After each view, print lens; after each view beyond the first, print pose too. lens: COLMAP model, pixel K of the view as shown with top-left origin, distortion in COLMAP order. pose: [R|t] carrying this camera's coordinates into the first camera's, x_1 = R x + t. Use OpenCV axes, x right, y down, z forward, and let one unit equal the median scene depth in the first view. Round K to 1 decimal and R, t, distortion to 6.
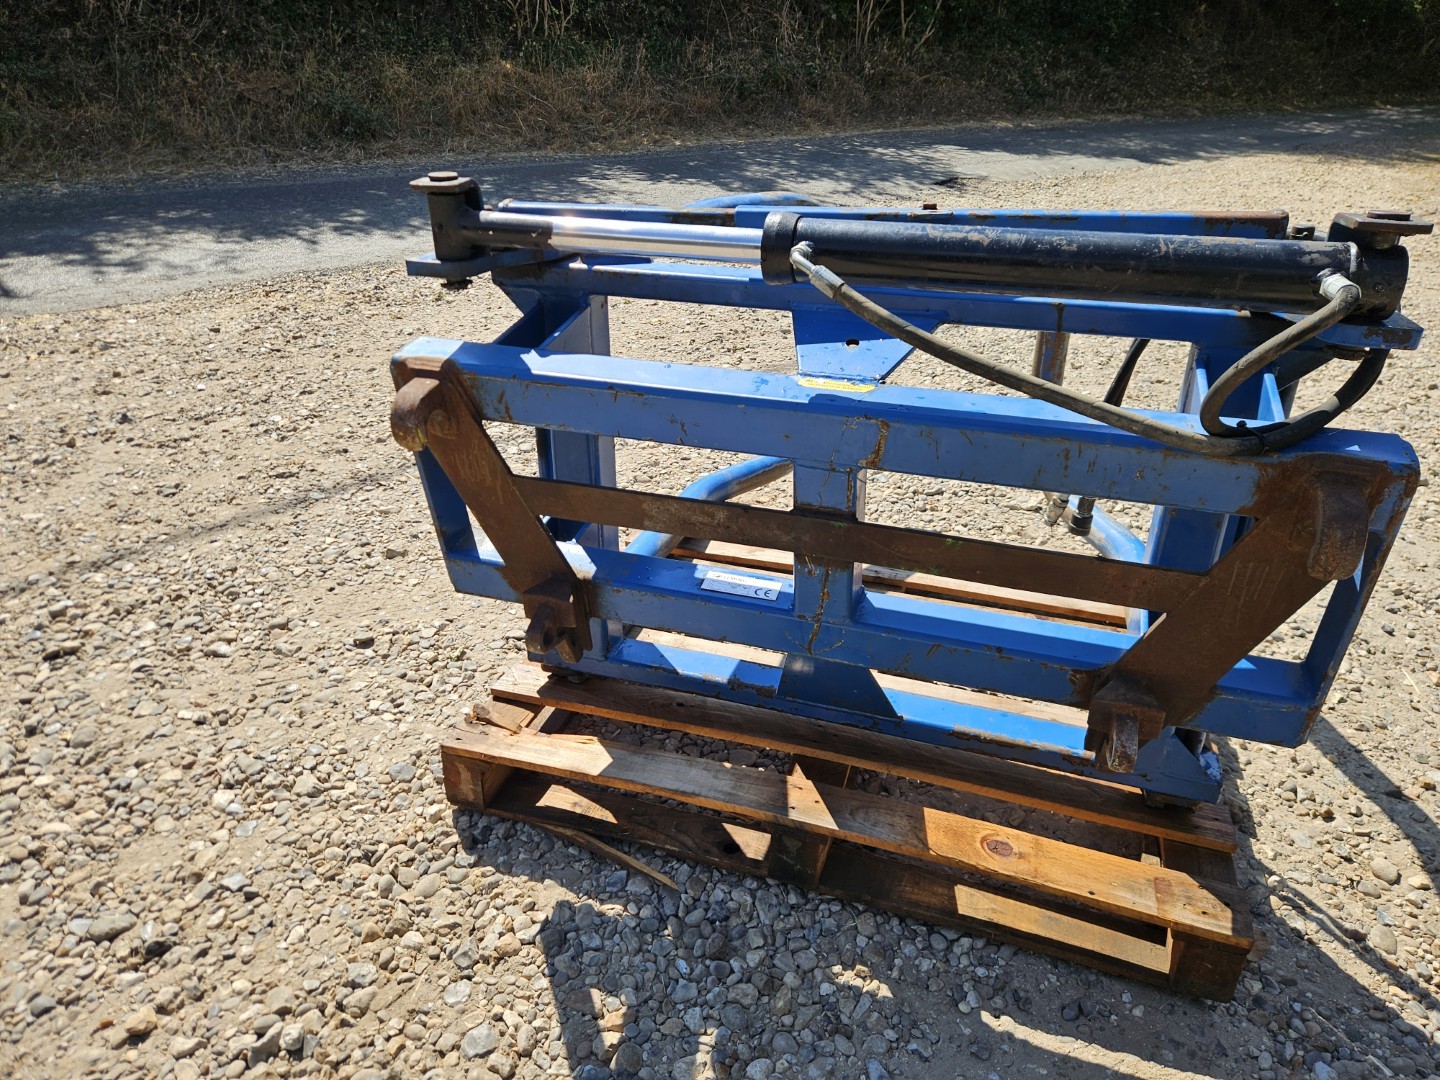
lens RADIAL K [[948.2, 0, 719.5], [0, 948.2, 522.9], [0, 0, 1]] dist [0.052757, -0.046137]
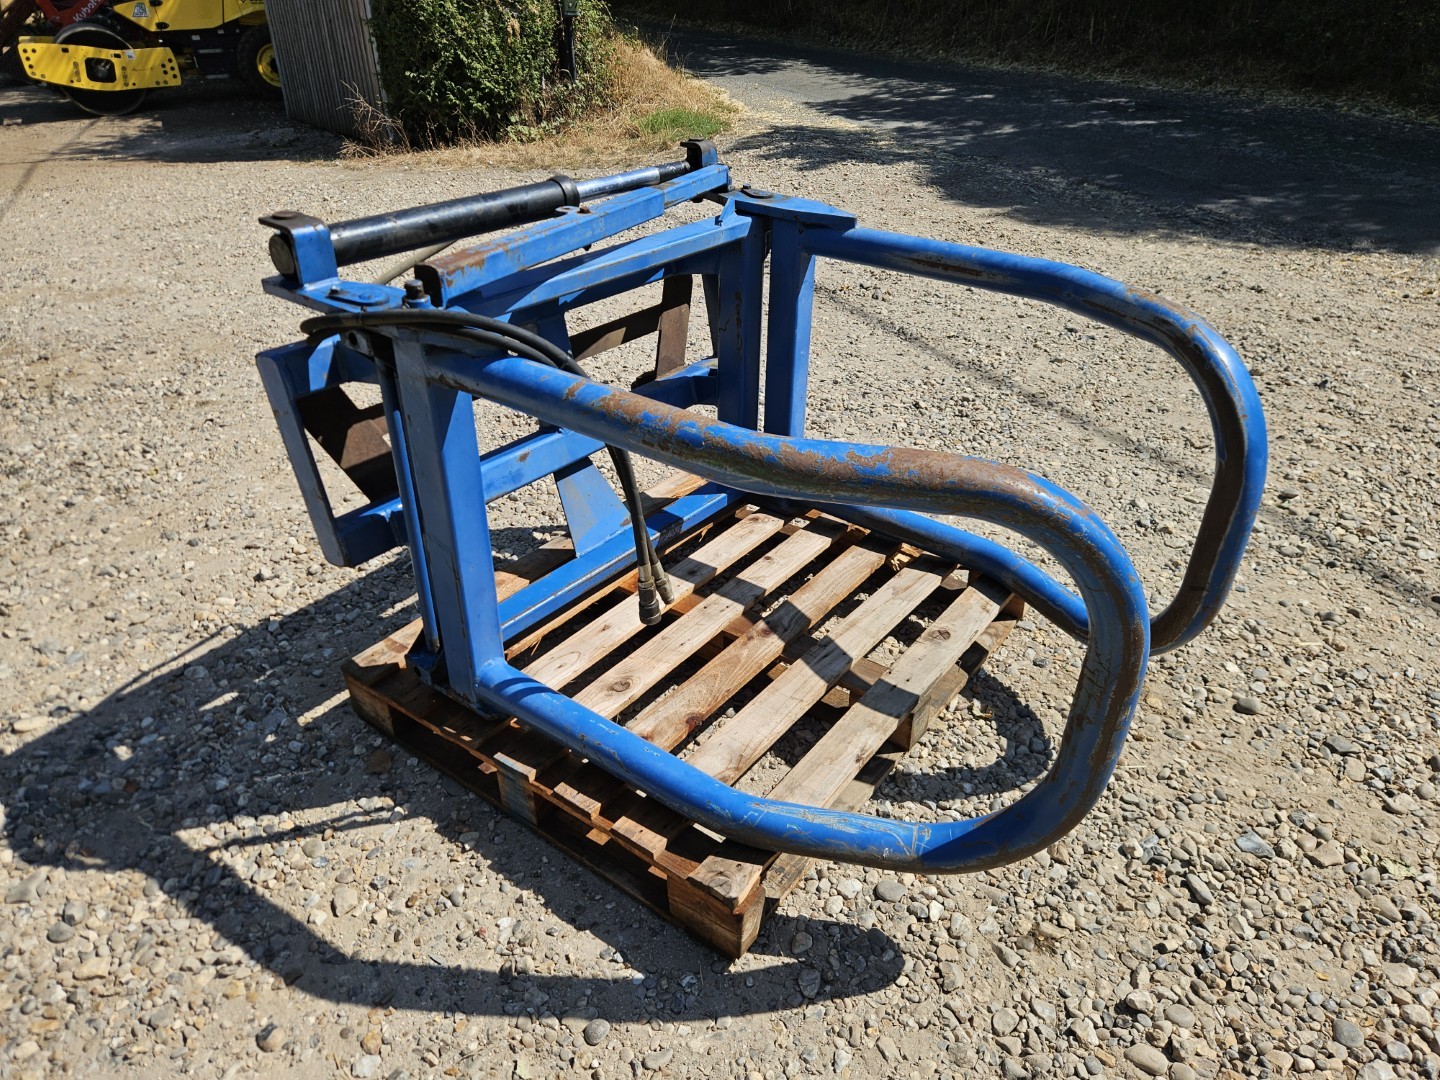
lens RADIAL K [[942.7, 0, 720.0], [0, 942.7, 540.0], [0, 0, 1]] dist [-0.000340, -0.000815]
pose [[-0.313282, 0.479454, -0.819743, 1.262081], [-0.410913, 0.709768, 0.572171, -0.704557], [0.856157, 0.516094, -0.025343, 1.213123]]
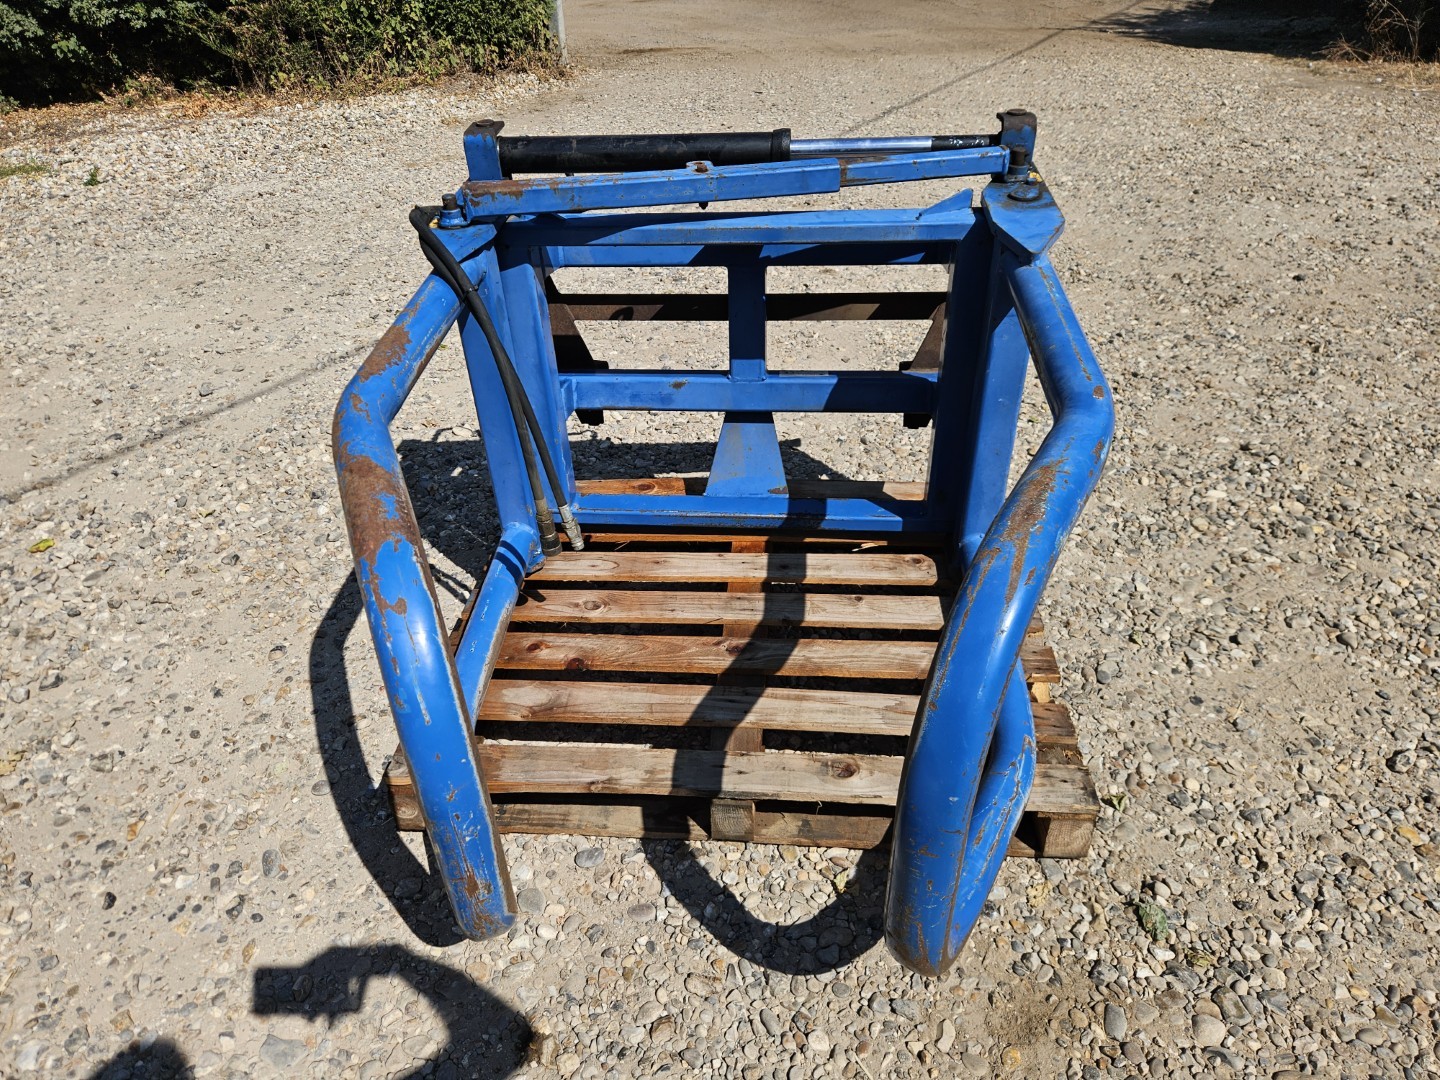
lens RADIAL K [[955.5, 0, 720.0], [0, 955.5, 540.0], [0, 0, 1]] dist [0.026090, -0.029601]
pose [[-0.968403, 0.172733, -0.179886, 0.453280], [-0.074098, 0.489443, 0.868882, -1.045239], [0.238128, 0.854757, -0.461179, 1.748708]]
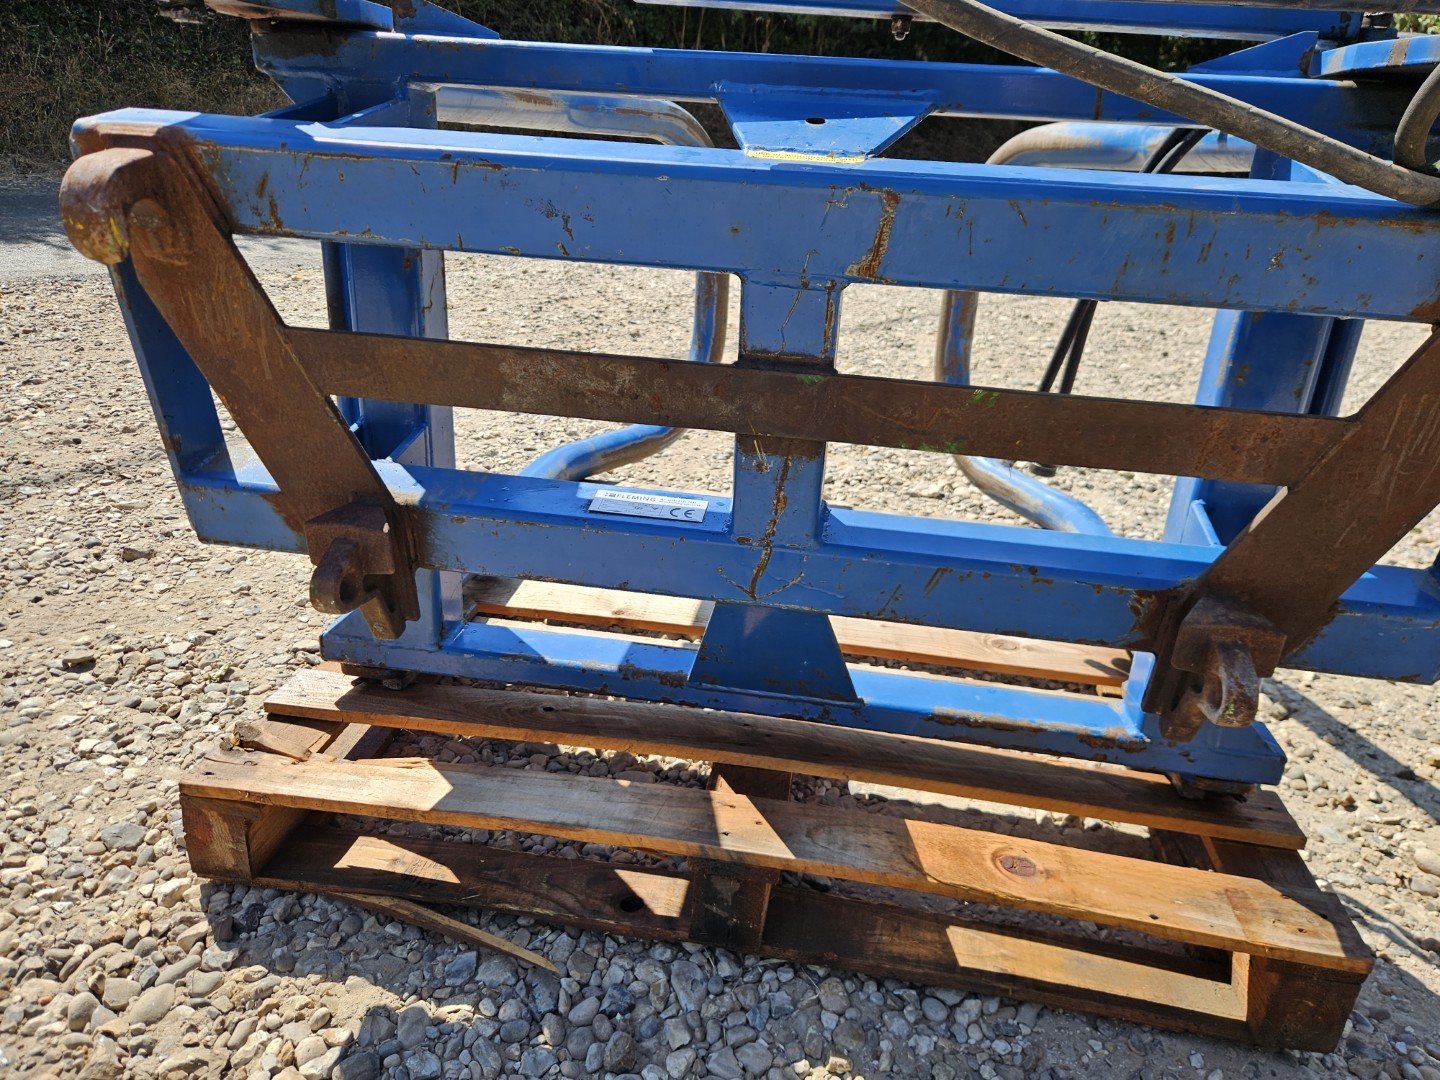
lens RADIAL K [[964.9, 0, 720.0], [0, 964.9, 540.0], [0, 0, 1]] dist [0.039236, -0.032237]
pose [[0.984158, -0.018016, 0.176376, -0.044755], [0.027139, 0.998408, -0.049452, 0.115758], [-0.175204, 0.053455, 0.983080, 0.286637]]
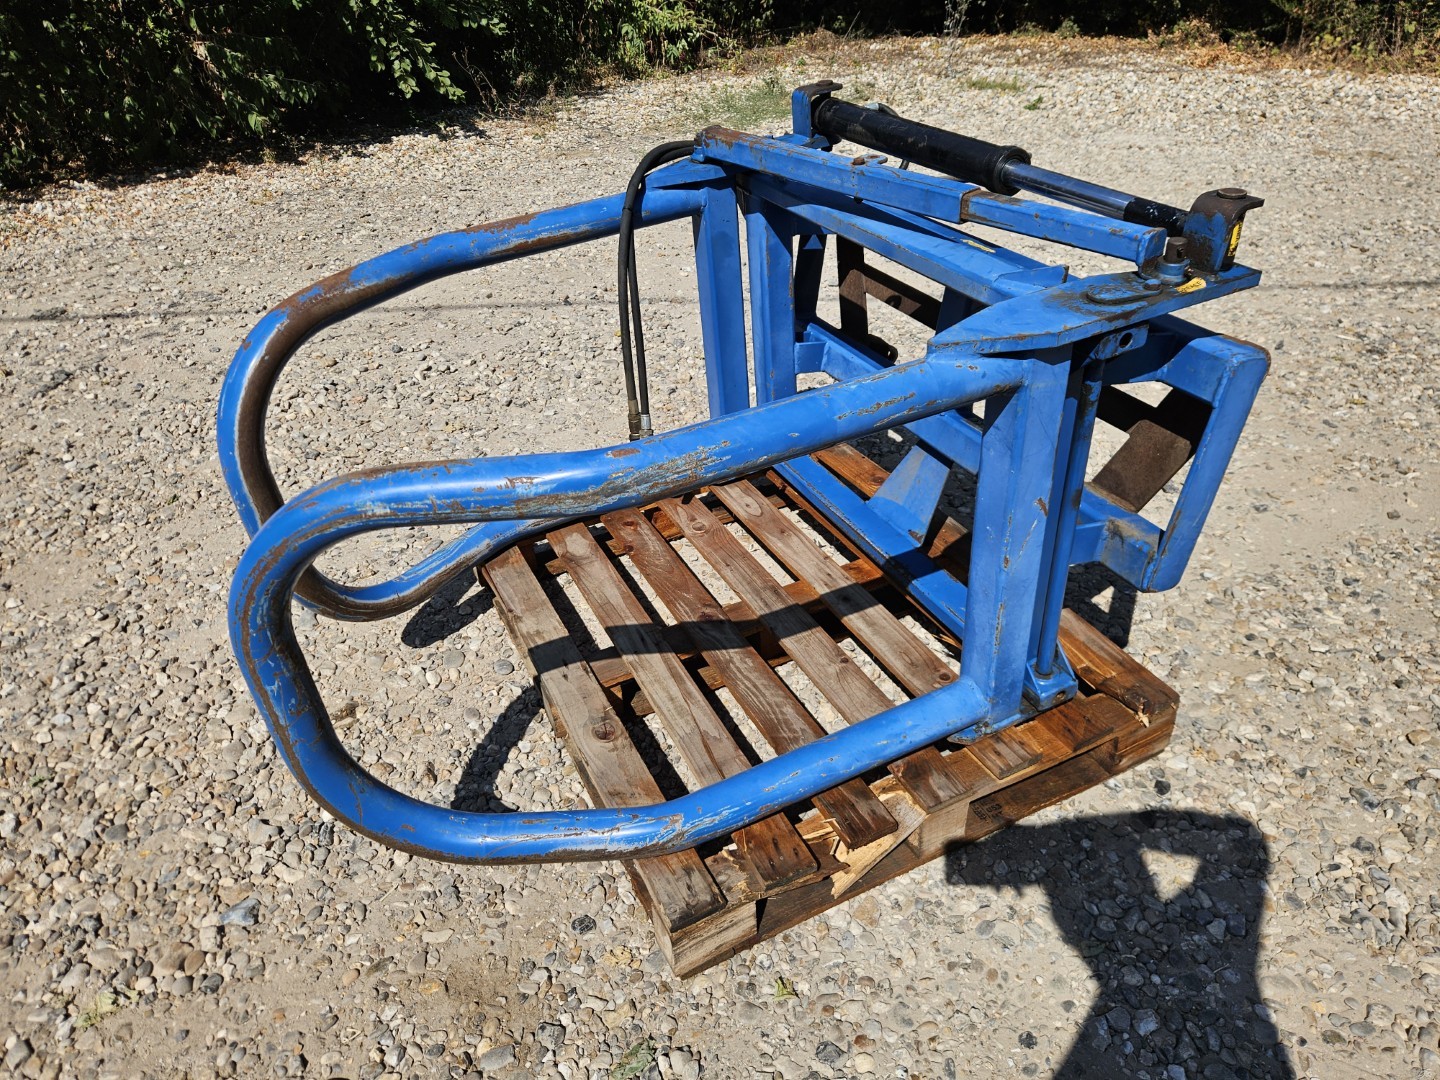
lens RADIAL K [[964.9, 0, 720.0], [0, 964.9, 540.0], [0, 0, 1]] dist [0.039236, -0.032237]
pose [[-0.705817, -0.367059, 0.605880, -0.528926], [0.360421, 0.550235, 0.753219, -0.921668], [-0.609852, 0.750006, -0.256069, 1.544286]]
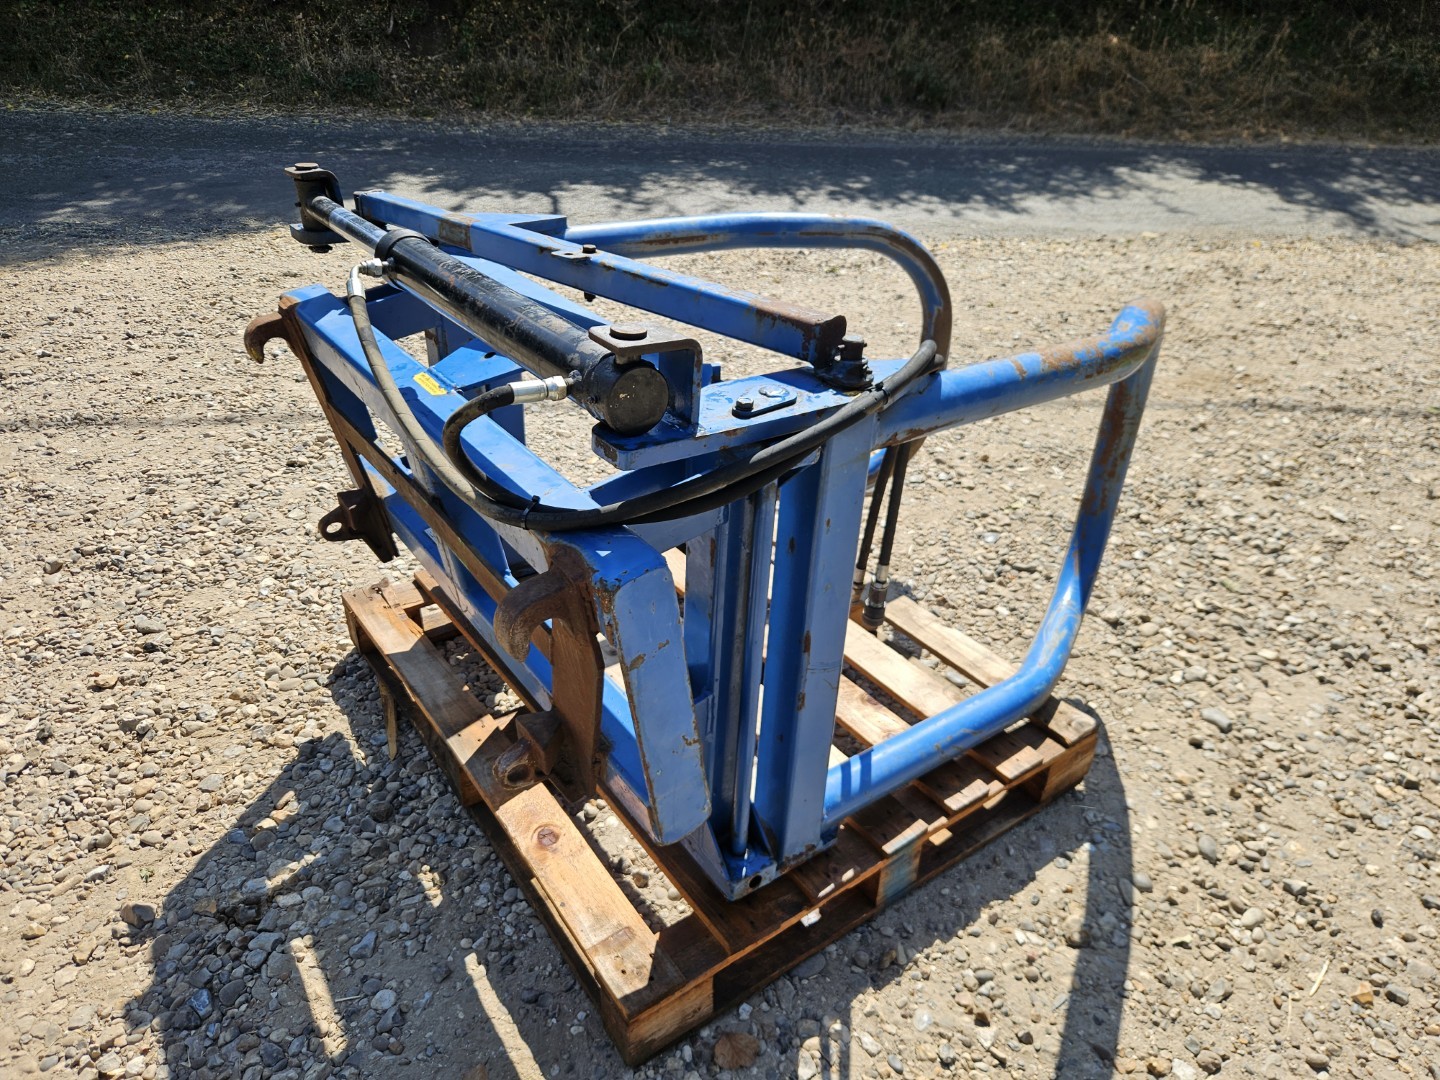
lens RADIAL K [[955.5, 0, 720.0], [0, 955.5, 540.0], [0, 0, 1]] dist [0.026090, -0.029601]
pose [[0.810673, 0.306686, -0.498752, 0.811708], [-0.284447, 0.950853, 0.122344, -0.157209], [0.511761, 0.042688, 0.858066, 0.133578]]
